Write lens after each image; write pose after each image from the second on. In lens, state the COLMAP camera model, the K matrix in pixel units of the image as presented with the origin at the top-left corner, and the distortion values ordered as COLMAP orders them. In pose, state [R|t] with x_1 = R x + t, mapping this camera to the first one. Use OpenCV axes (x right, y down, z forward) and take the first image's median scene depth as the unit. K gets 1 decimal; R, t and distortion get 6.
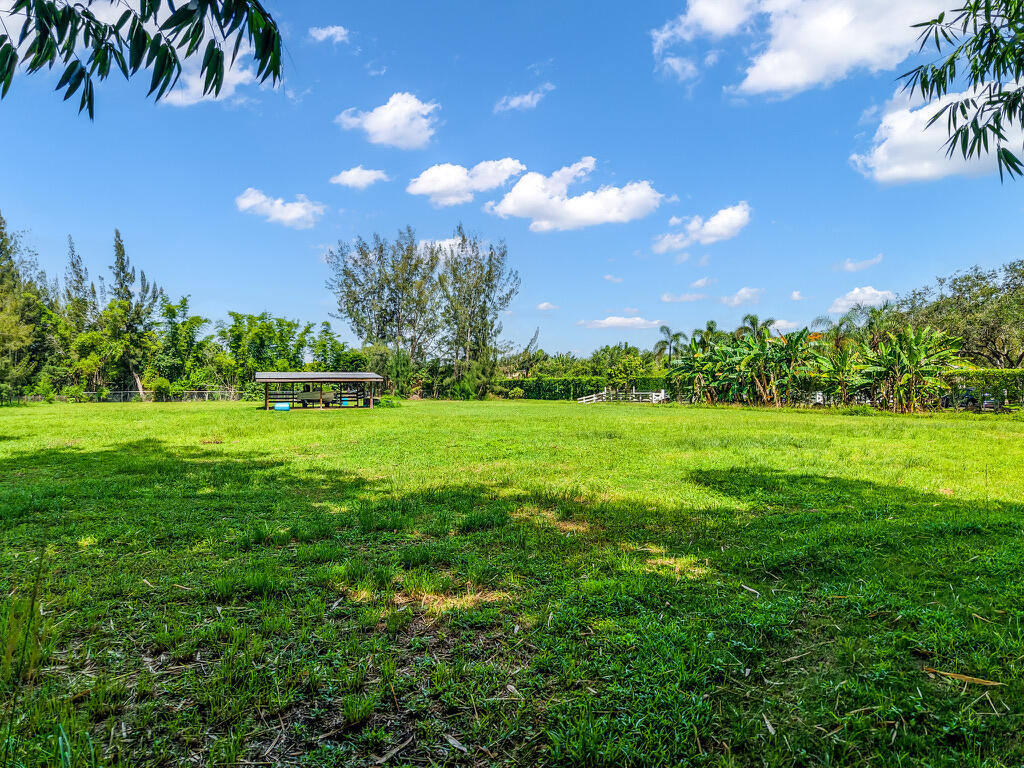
lens RADIAL K [[651.4, 0, 514.8], [0, 651.4, 386.8], [0, 0, 1]] dist [-0.000795, -0.014569]
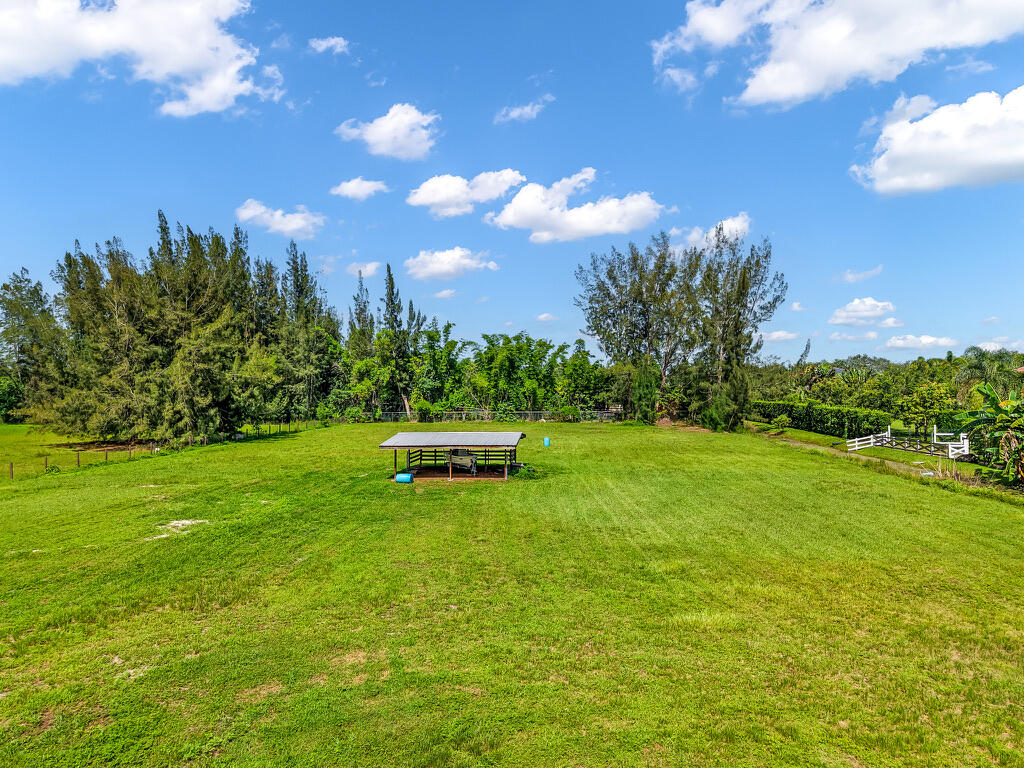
lens RADIAL K [[651.4, 0, 515.9], [0, 651.4, 380.4], [0, 0, 1]] dist [-0.000795, -0.014569]
pose [[0.897030, -0.004838, -0.441943, 0.065054], [0.001407, 0.999966, -0.008091, -0.036102], [0.441967, 0.006636, 0.897007, 0.105807]]
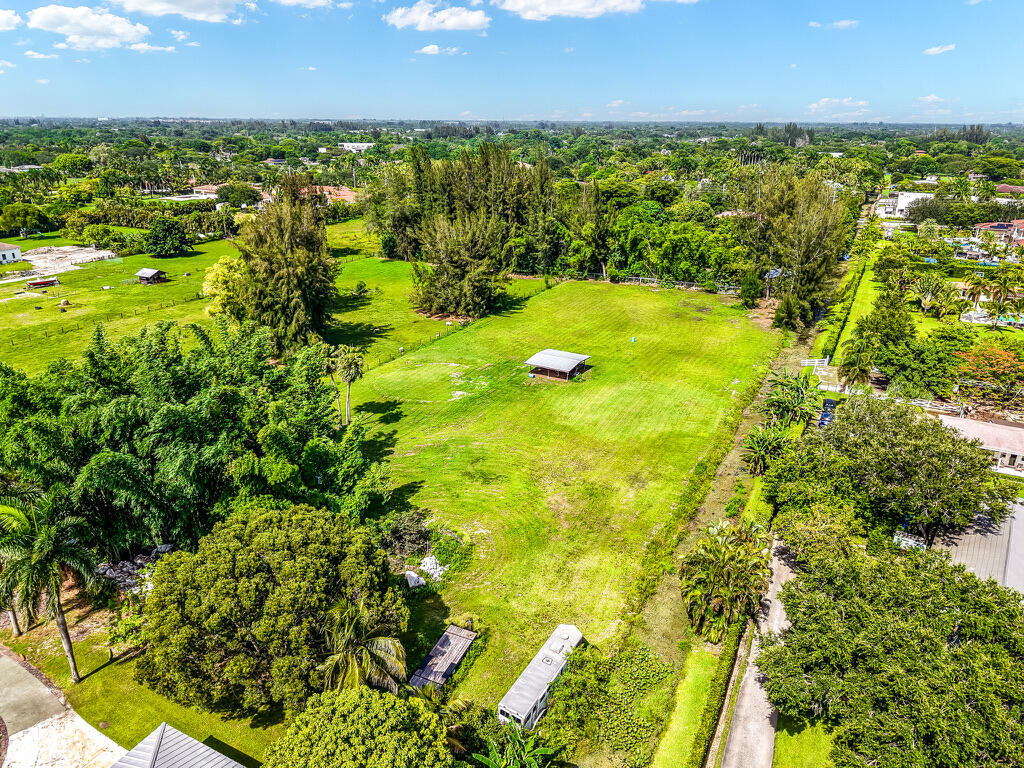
lens RADIAL K [[651.4, 0, 510.6], [0, 651.4, 383.7], [0, 0, 1]] dist [-0.000795, -0.014569]
pose [[0.610360, 0.306944, -0.730237, 0.589478], [-0.004352, 0.923157, 0.384398, -0.374896], [0.792112, -0.231443, 0.564795, -0.207506]]
